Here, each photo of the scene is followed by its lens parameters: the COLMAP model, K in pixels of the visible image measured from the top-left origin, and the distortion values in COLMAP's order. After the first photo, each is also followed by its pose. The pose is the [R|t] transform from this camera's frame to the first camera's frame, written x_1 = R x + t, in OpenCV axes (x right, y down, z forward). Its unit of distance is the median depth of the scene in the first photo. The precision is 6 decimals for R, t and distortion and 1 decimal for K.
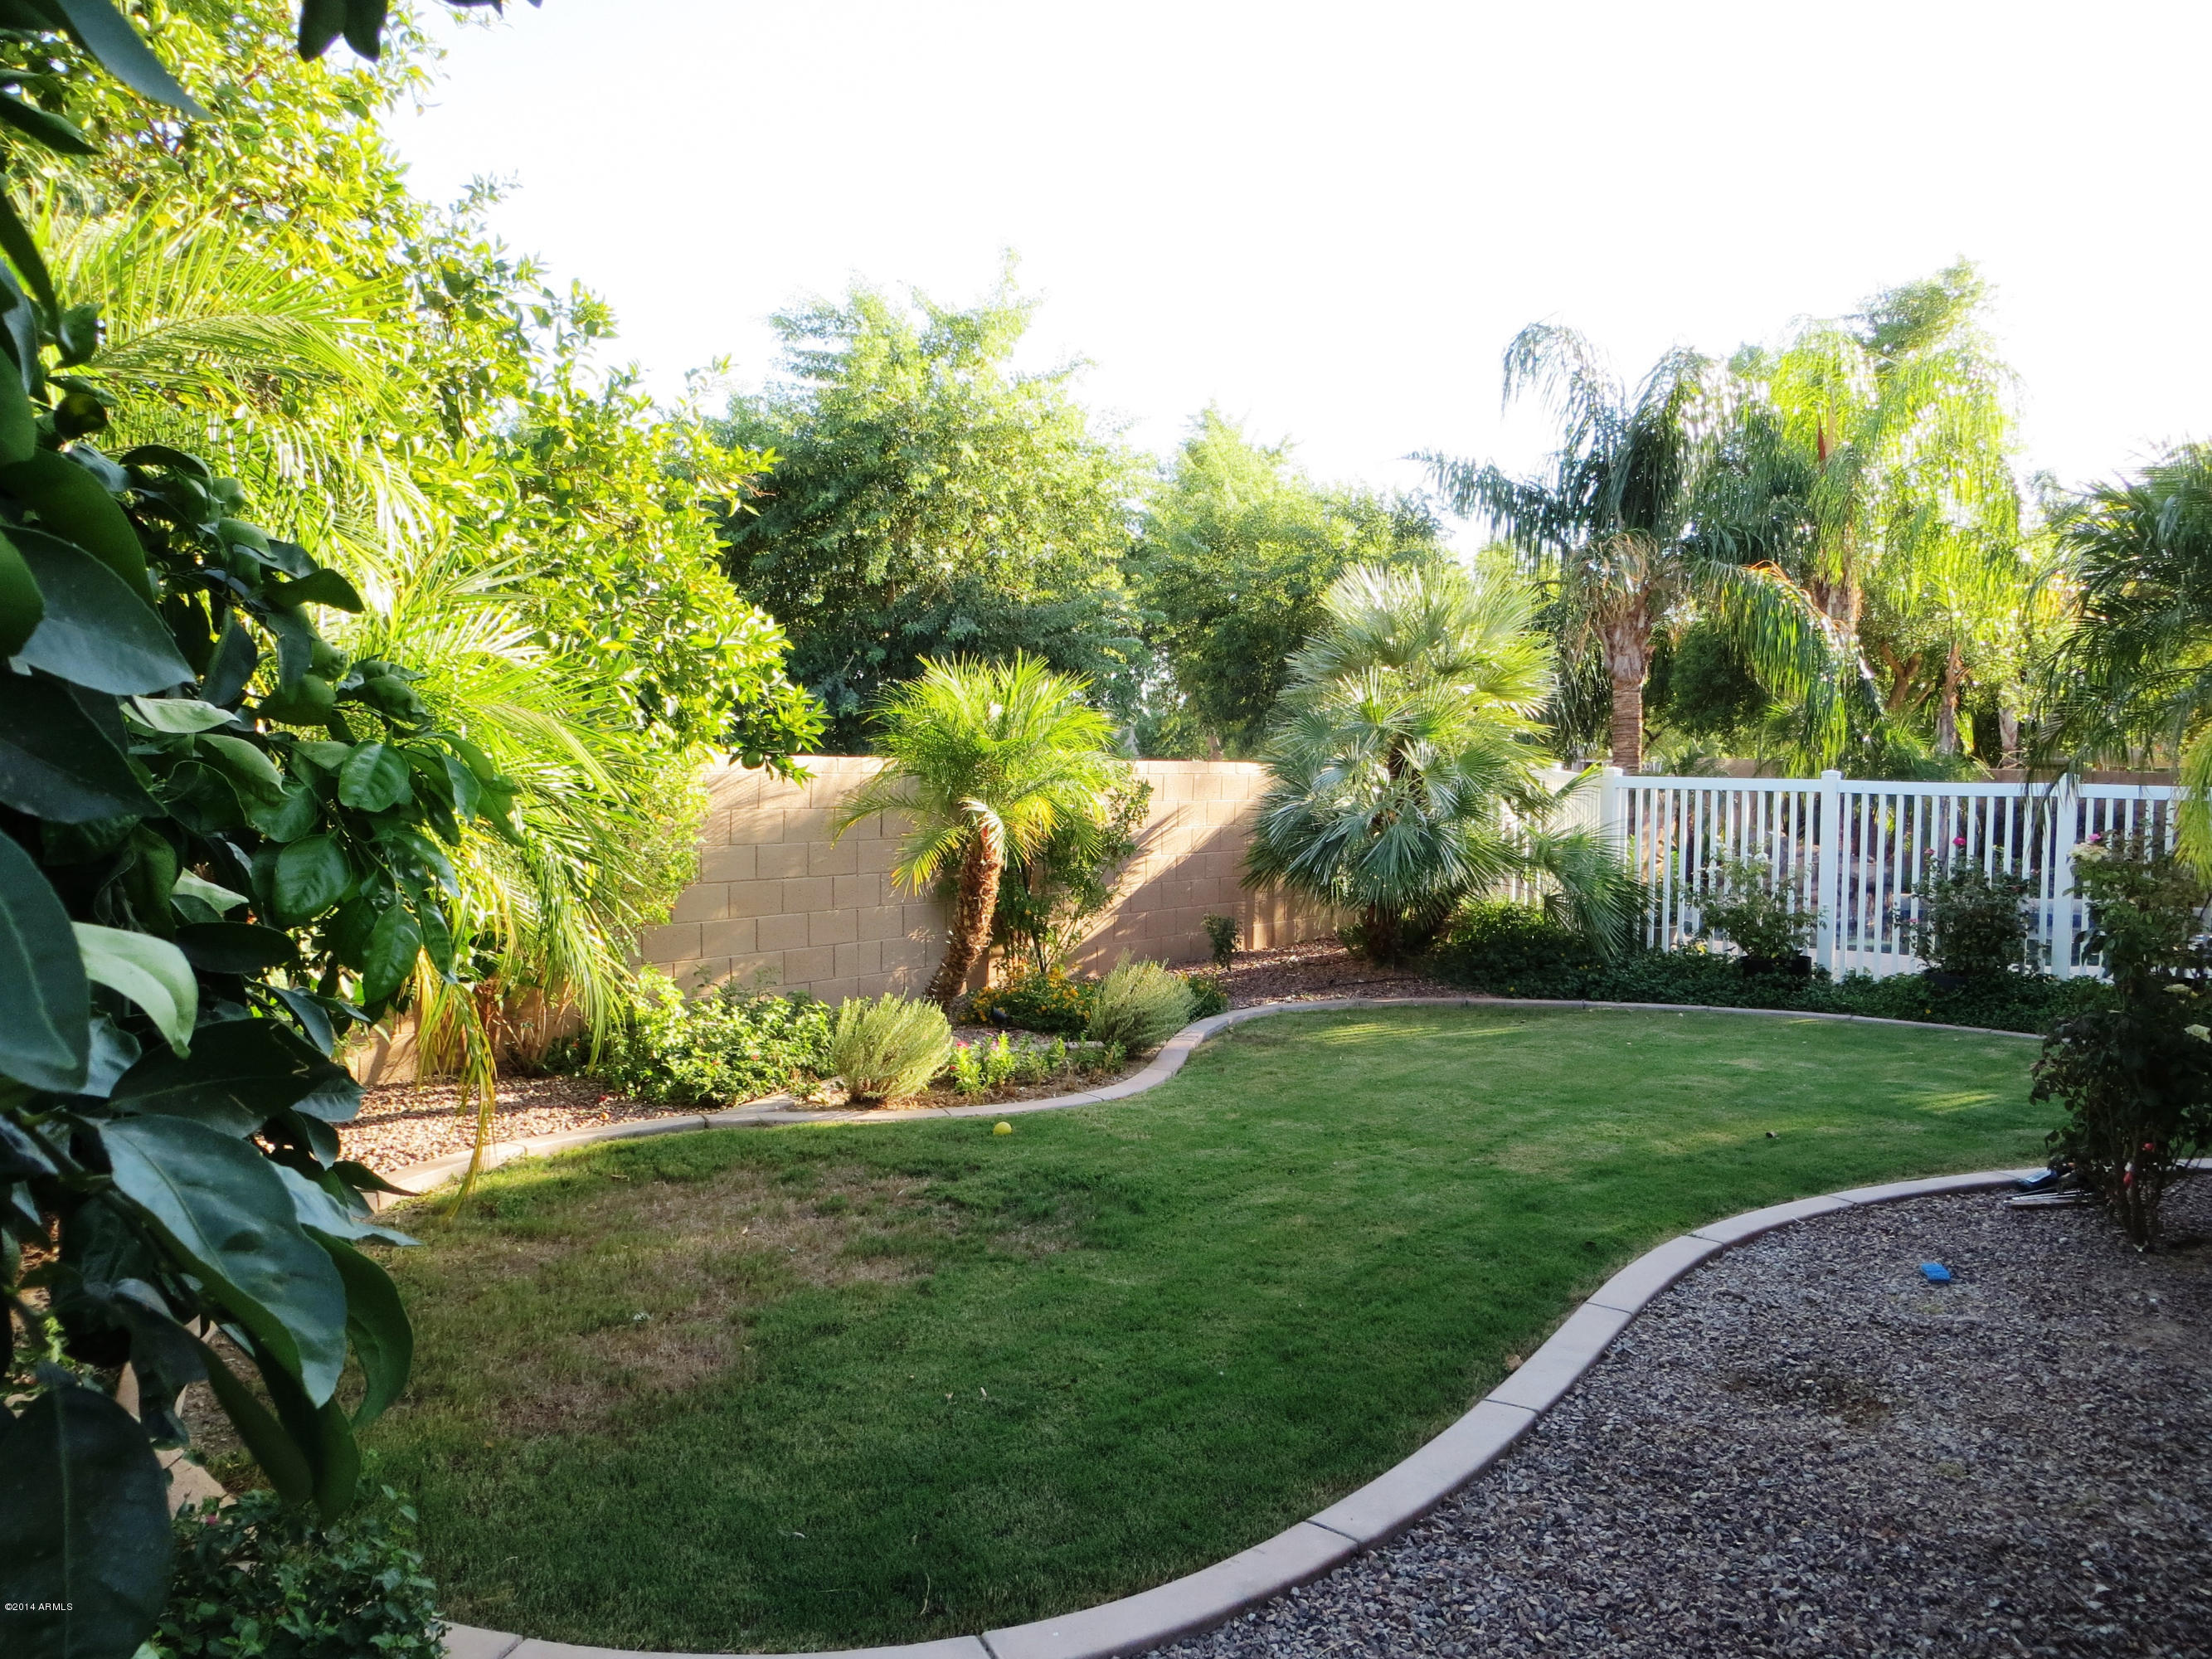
lens RADIAL K [[1669.5, 0, 1108.0], [0, 1669.5, 836.3], [0, 0, 1]] dist [-0.004212, -0.001371]
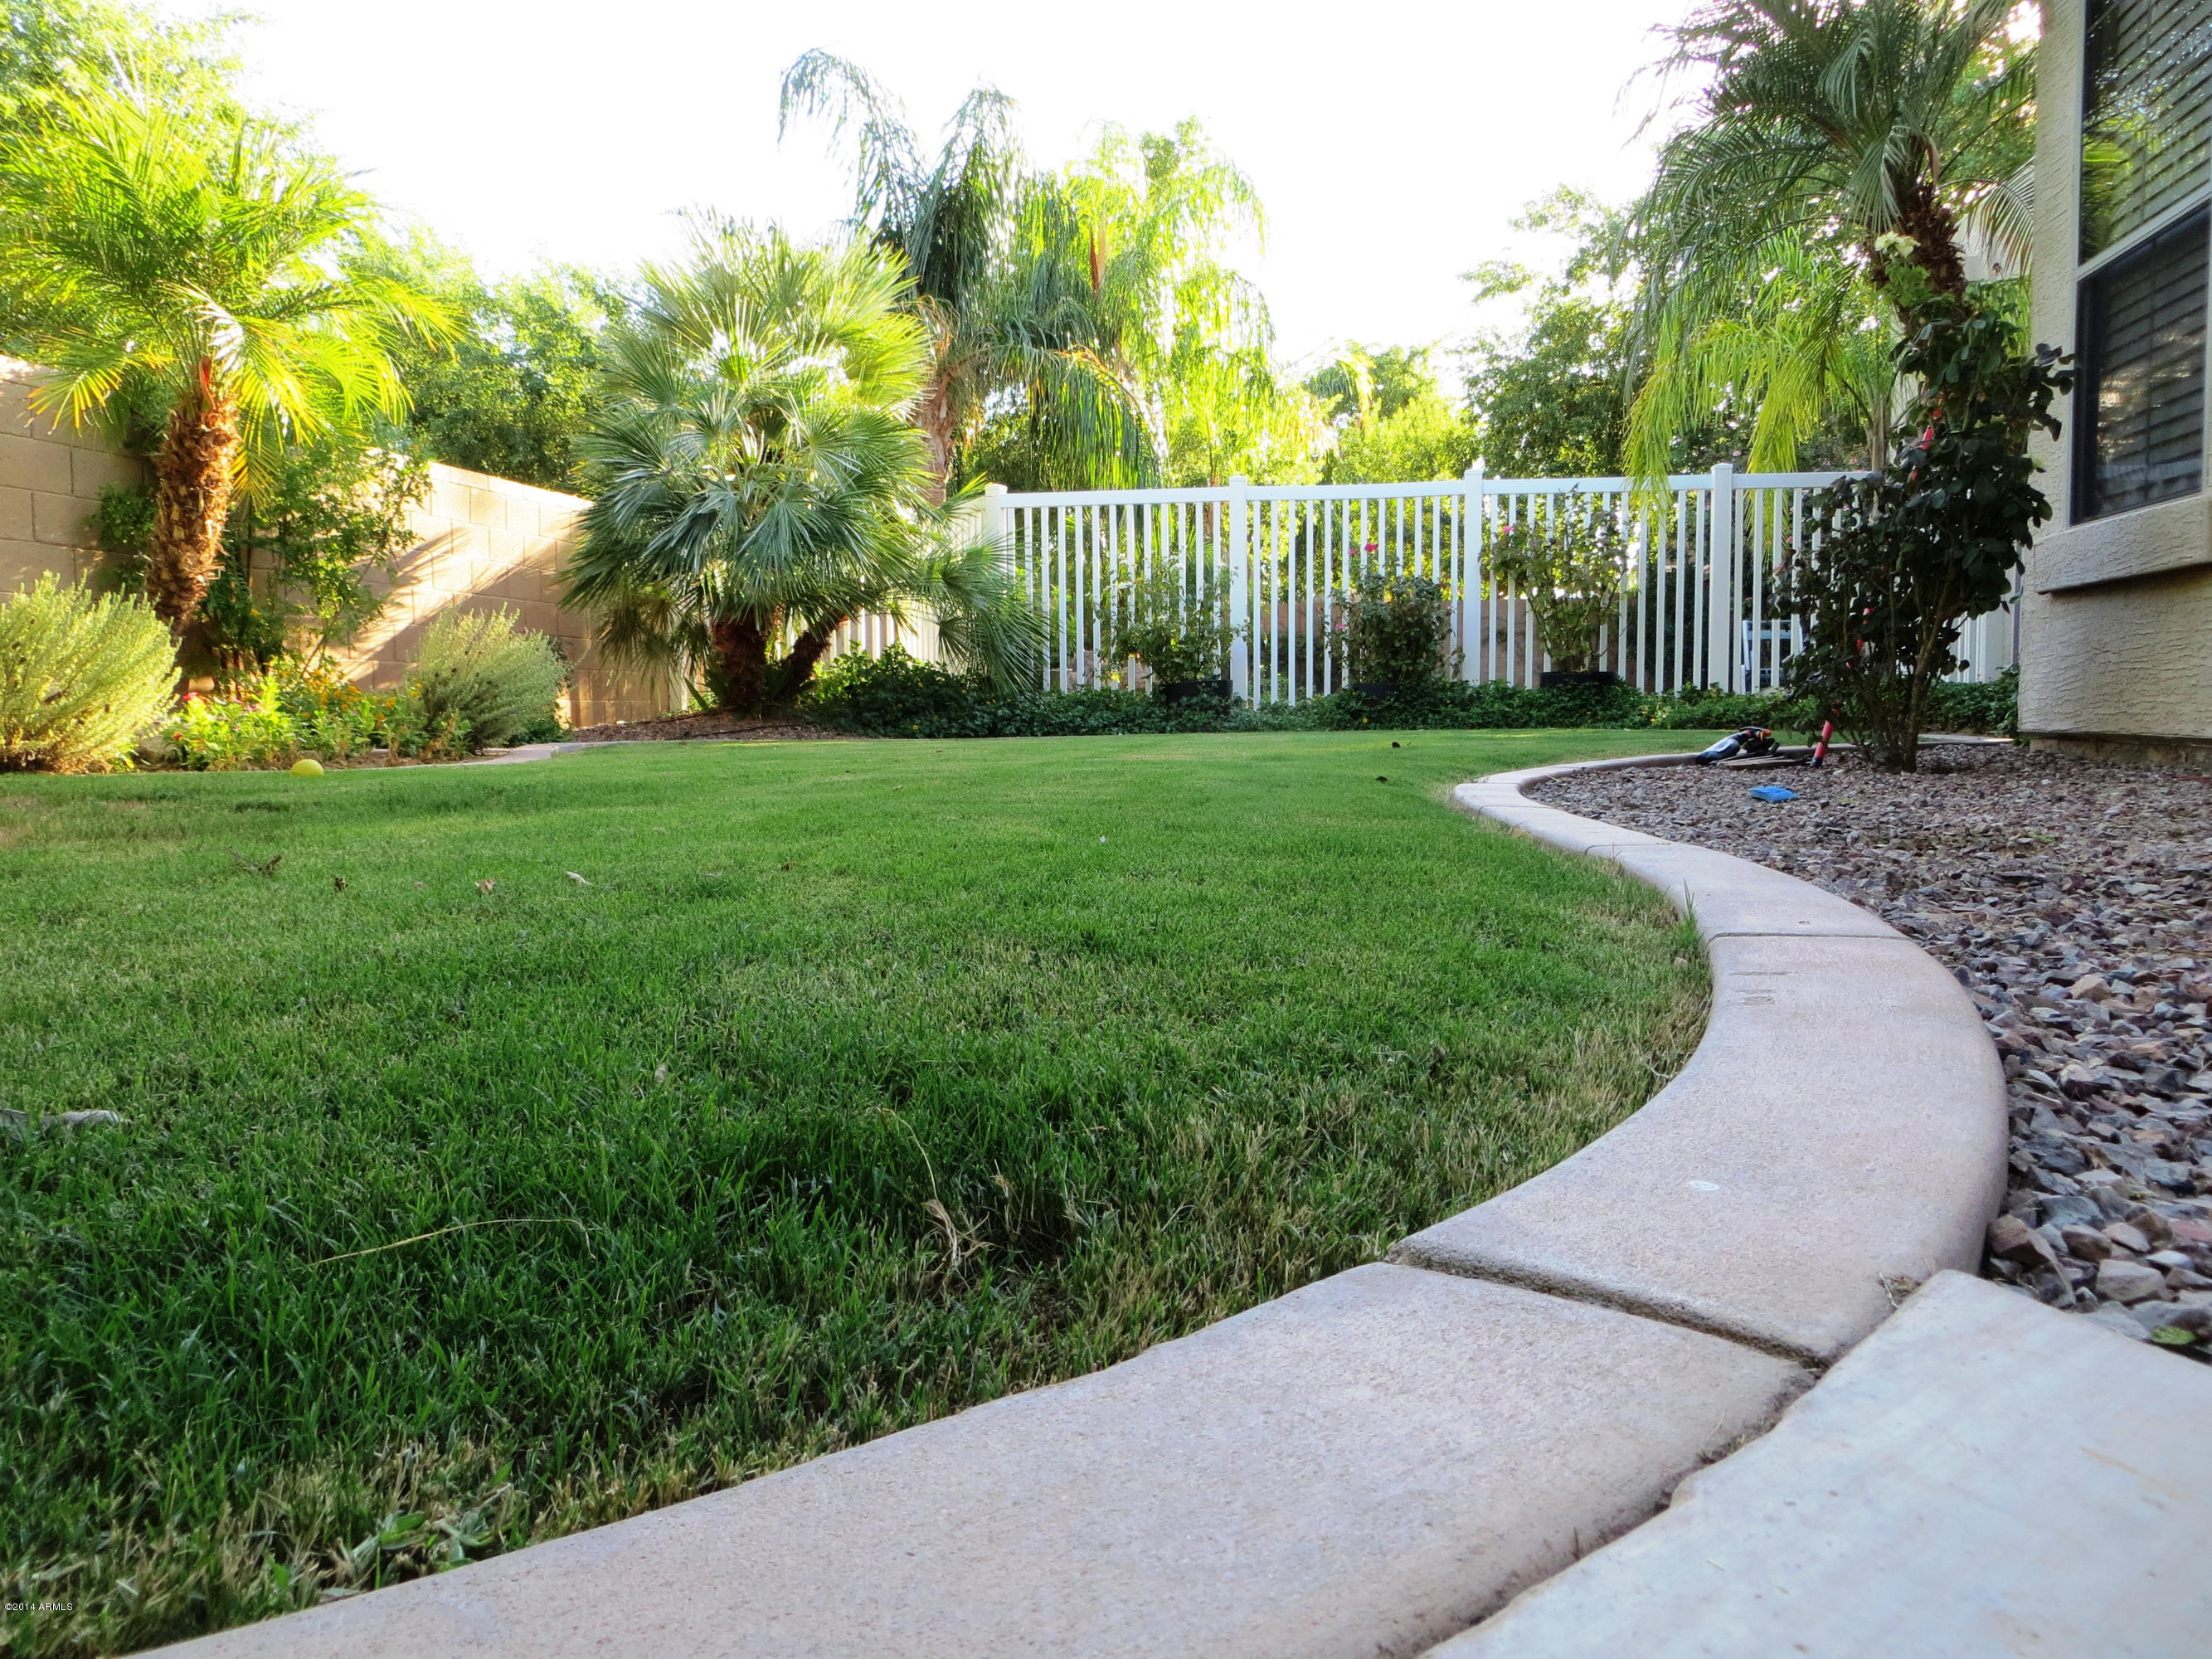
lens RADIAL K [[1669.5, 0, 1097.5], [0, 1669.5, 826.8], [0, 0, 1]] dist [-0.004212, -0.001371]
pose [[0.891607, -0.050650, 0.449968, -0.047863], [0.037839, 0.998583, 0.037426, 0.110674], [-0.451226, -0.016343, 0.892260, 0.222731]]
